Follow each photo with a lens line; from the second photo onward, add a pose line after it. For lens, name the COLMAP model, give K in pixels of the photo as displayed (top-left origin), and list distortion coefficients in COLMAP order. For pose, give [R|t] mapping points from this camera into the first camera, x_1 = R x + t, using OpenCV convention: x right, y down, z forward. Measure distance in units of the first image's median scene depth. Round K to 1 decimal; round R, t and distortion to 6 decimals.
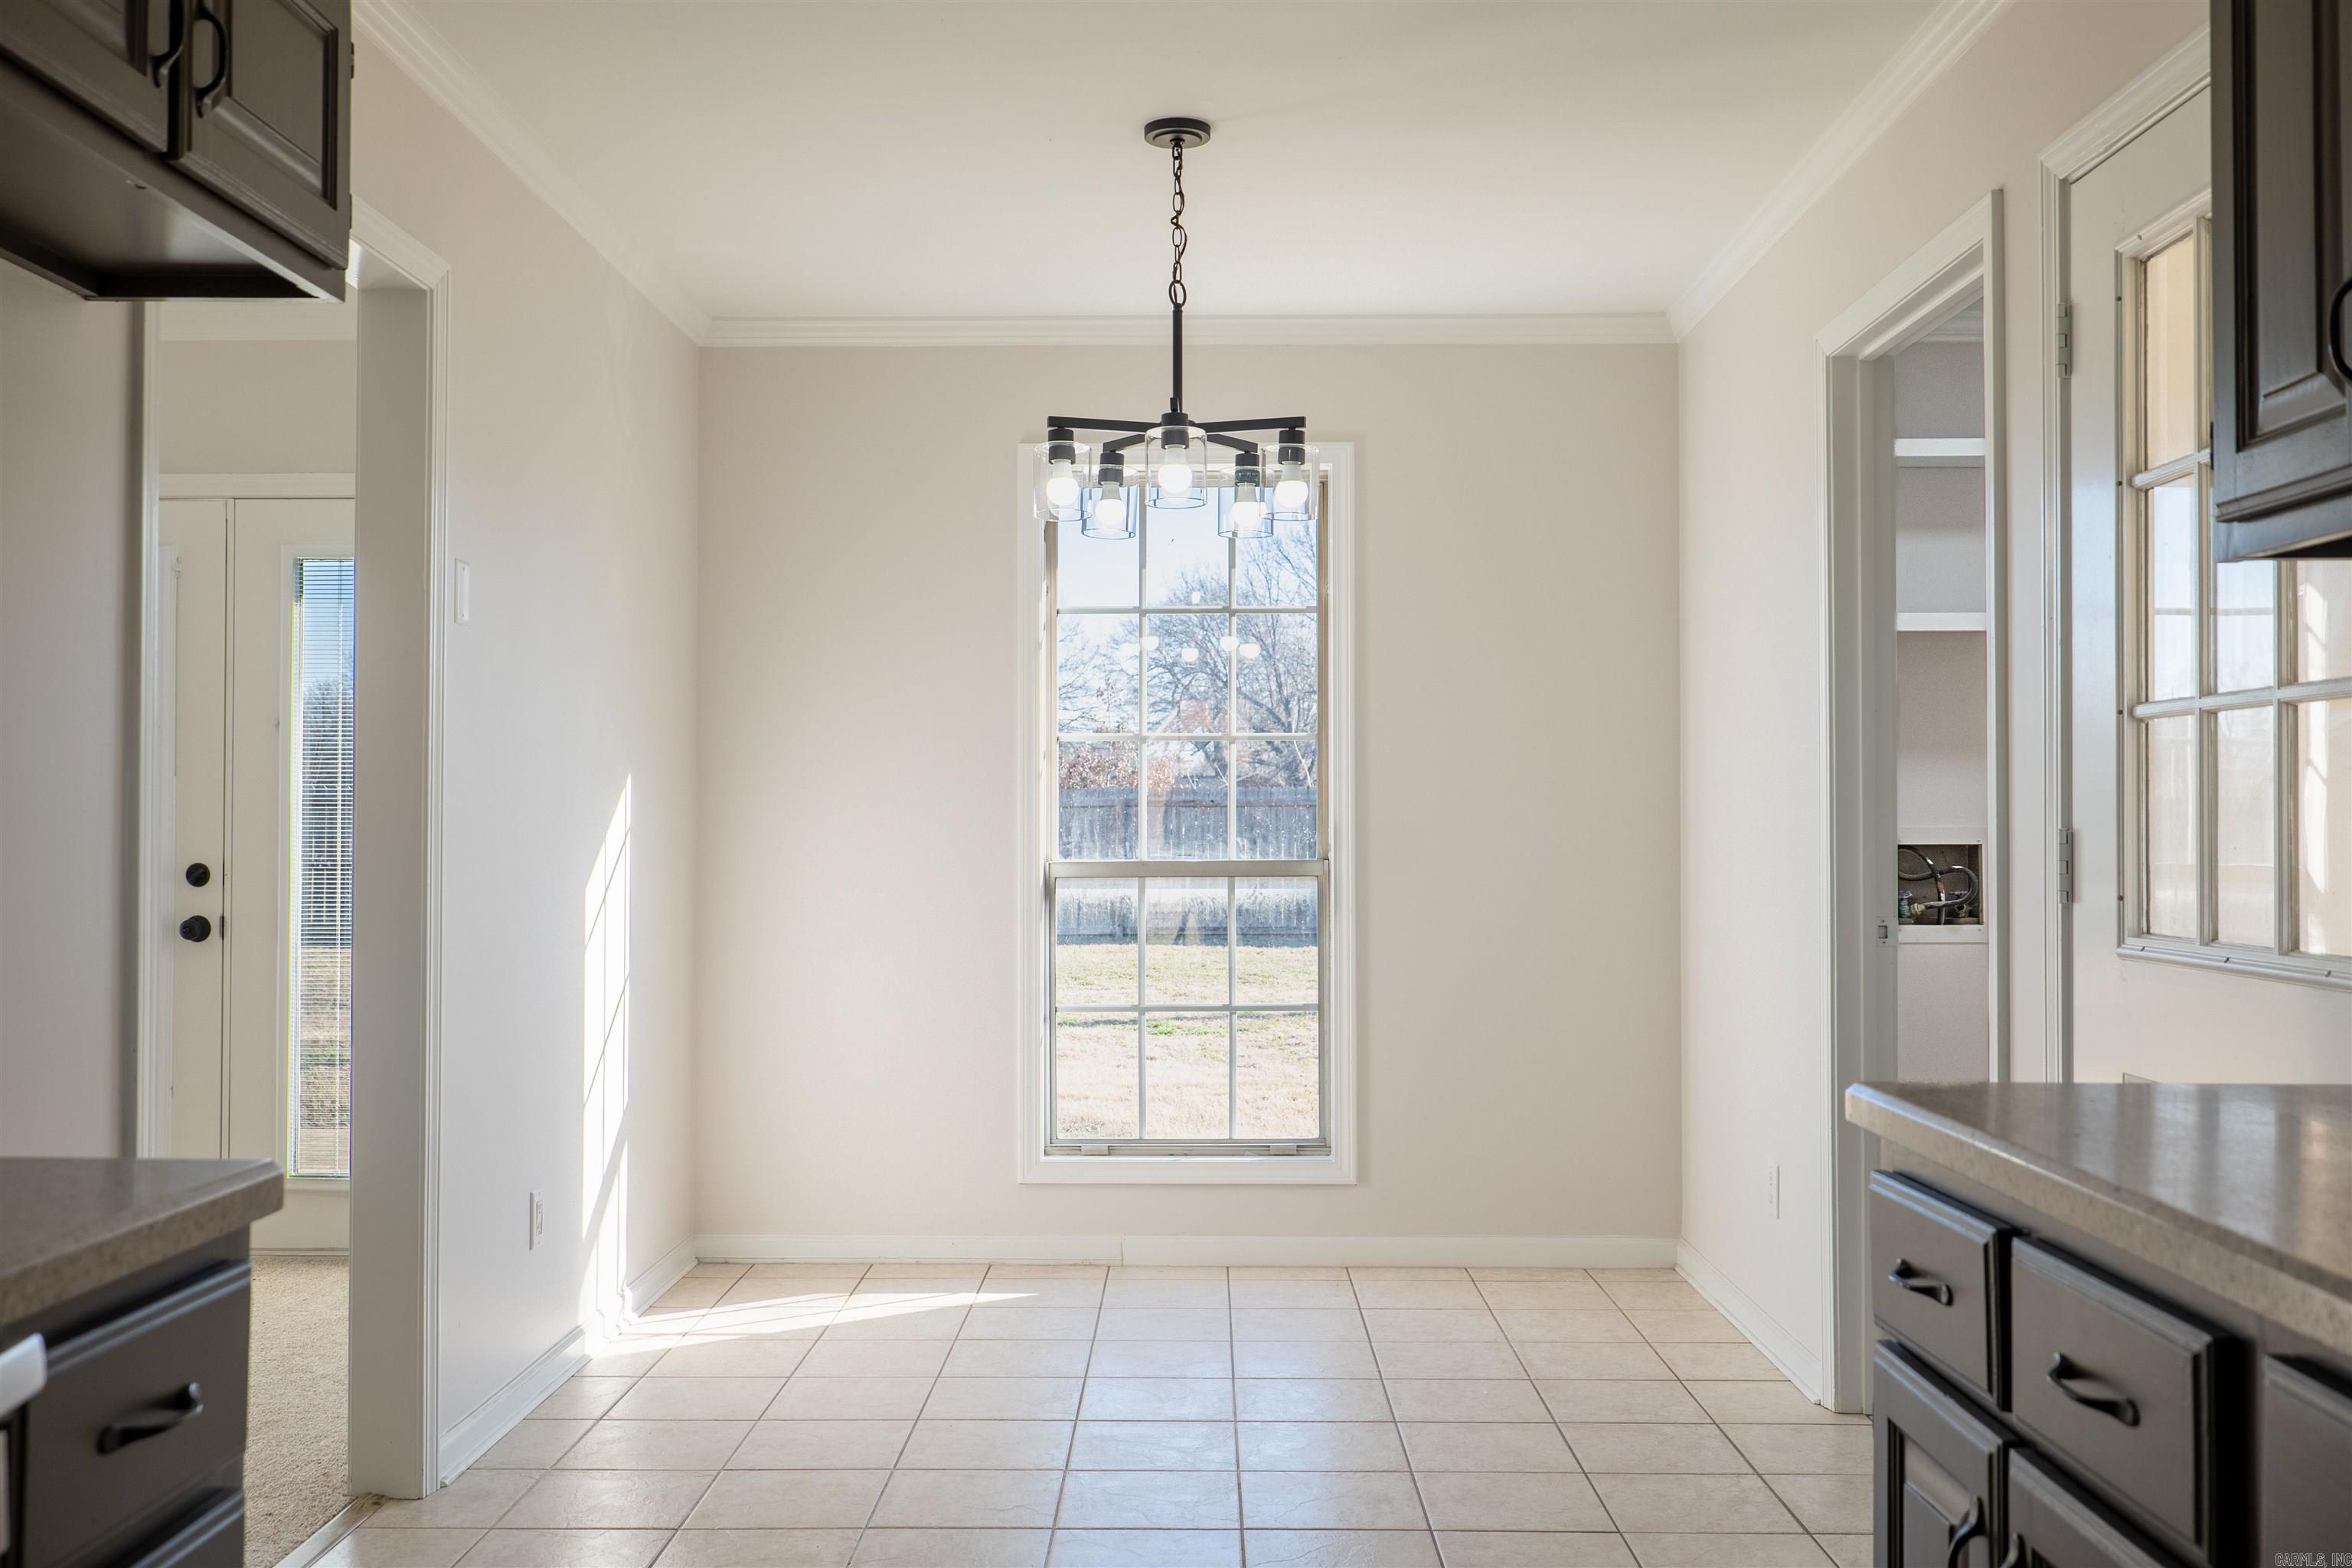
lens RADIAL K [[2181.4, 0, 1176.0], [0, 2181.4, 784.0], [0, 0, 1]] dist [0.117227, -0.001913]
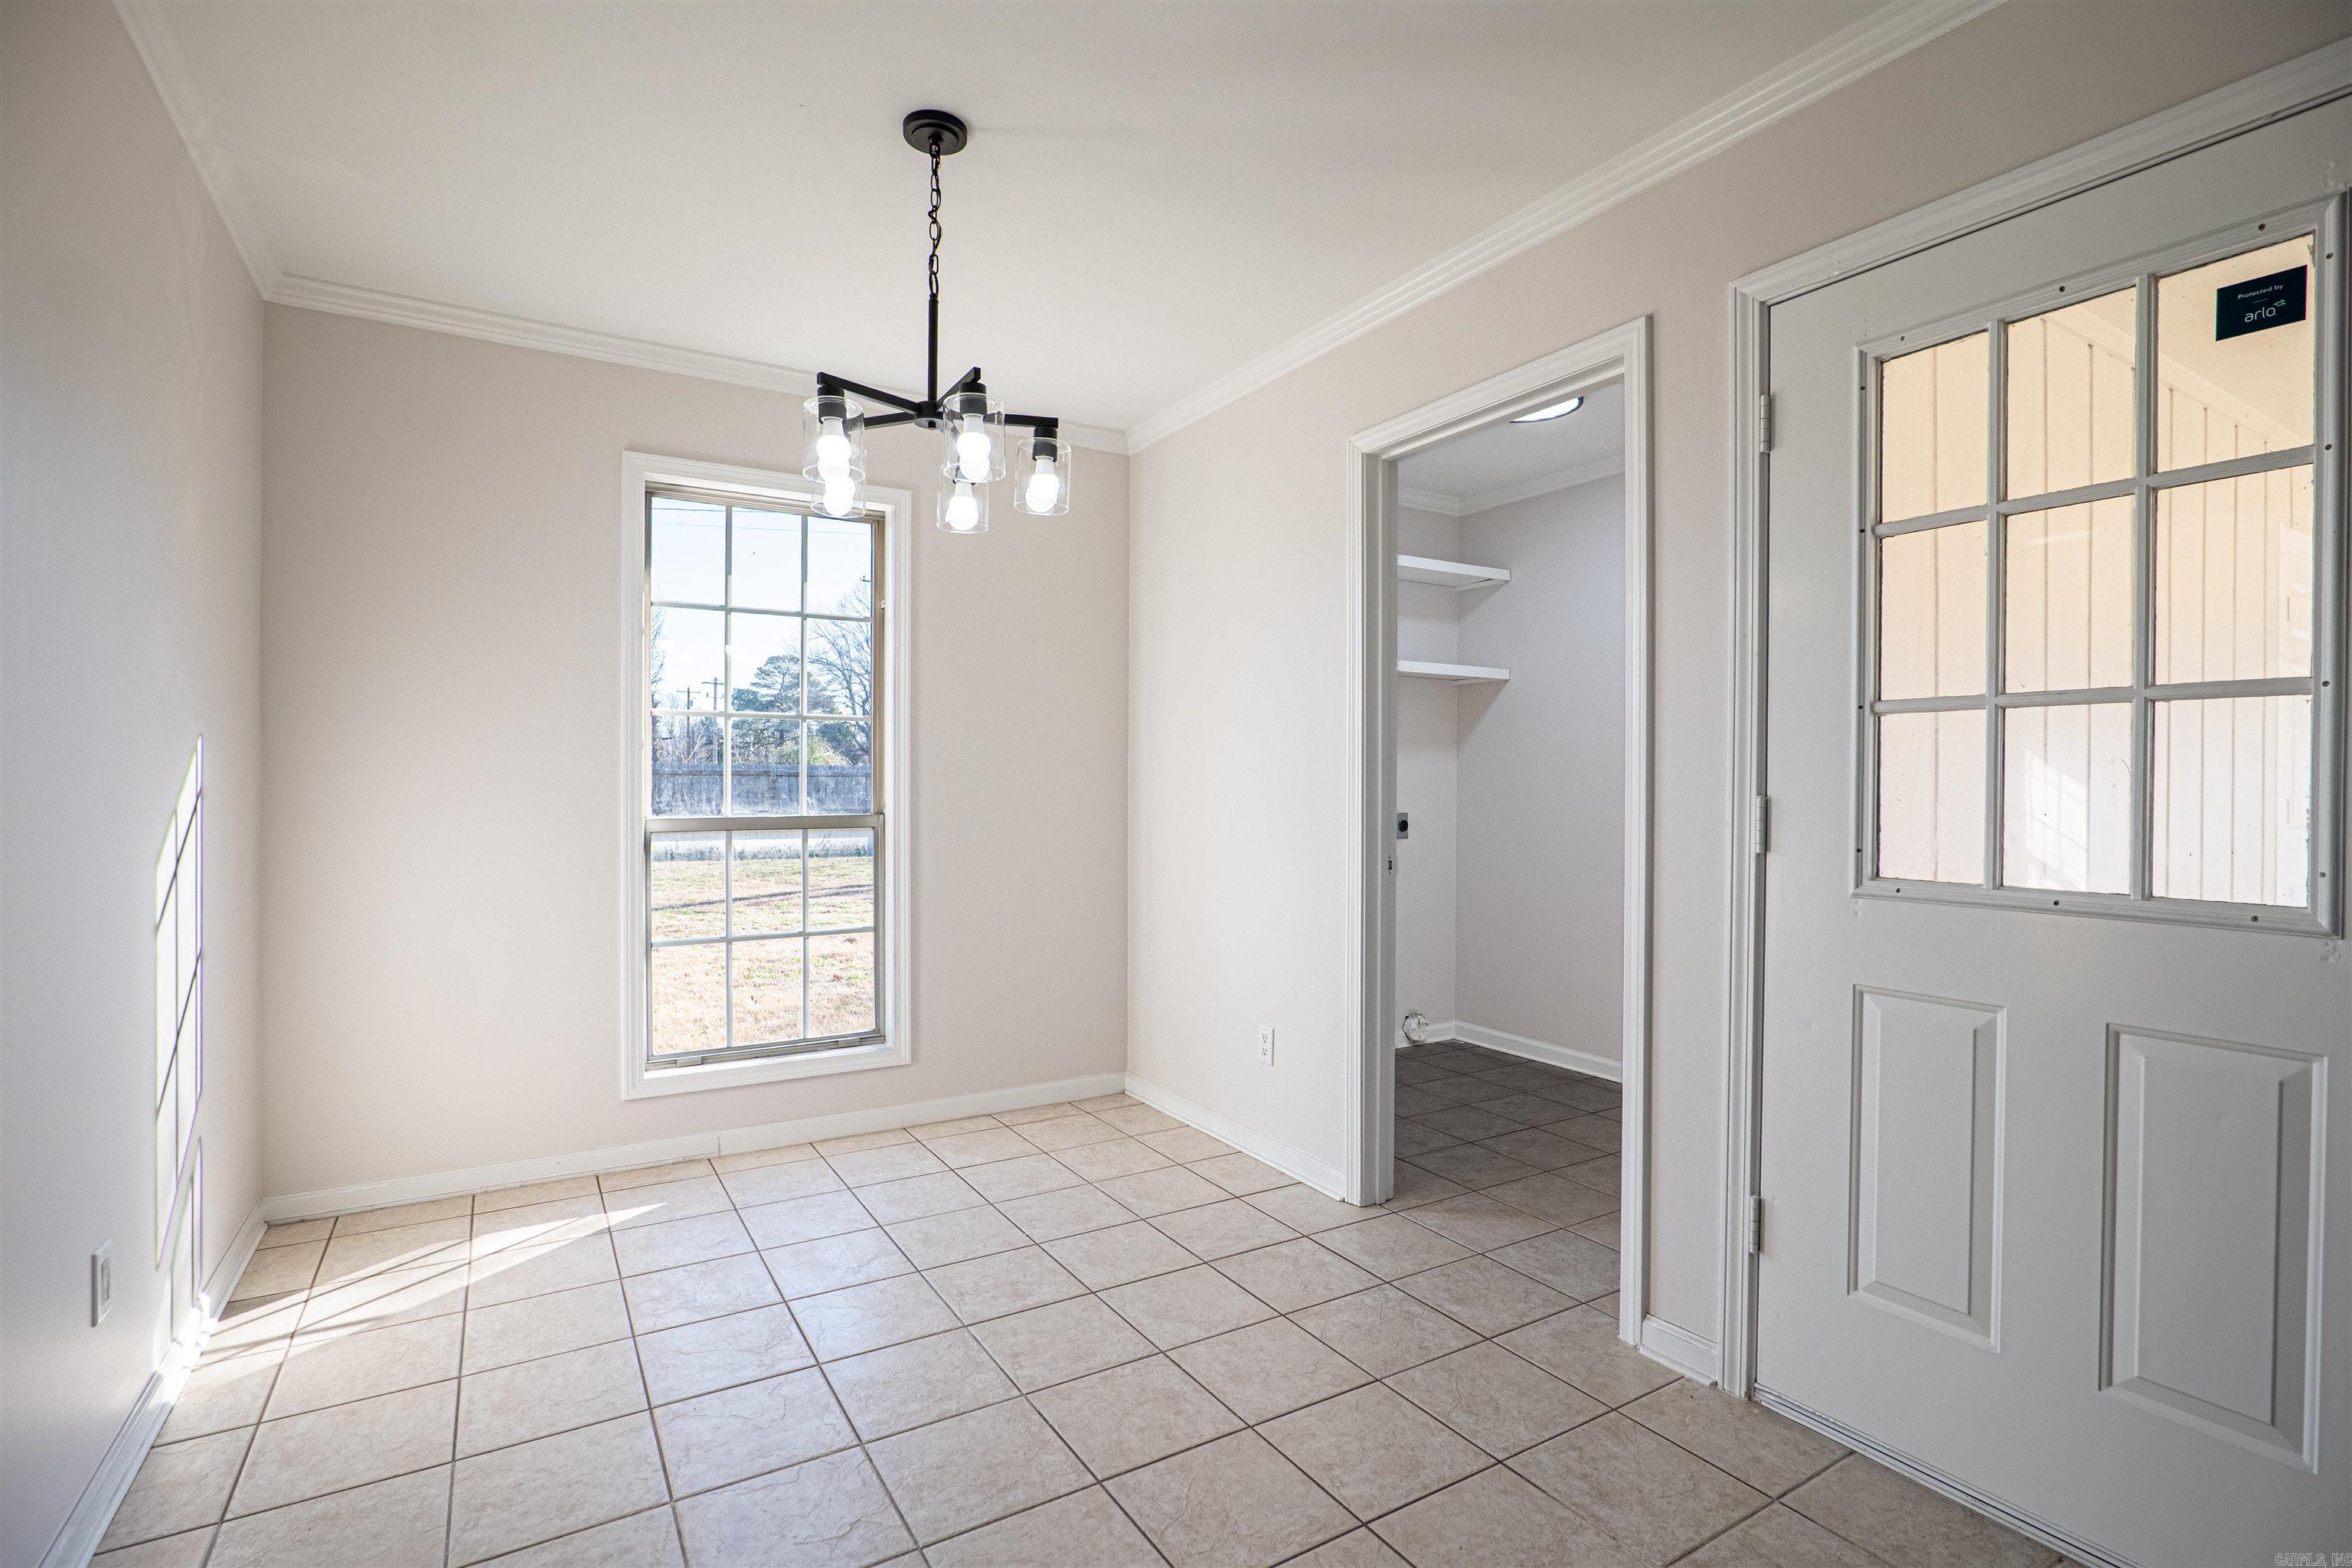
lens RADIAL K [[1108.7, 0, 1168.3], [0, 1108.7, 790.1], [0, 0, 1]] dist [-0.002455, 0.000163]
pose [[0.843068, 0.002035, 0.537804, -0.143195], [-0.015087, 0.999689, 0.019868, 0.004898], [-0.537596, -0.024864, 0.842836, 0.368190]]
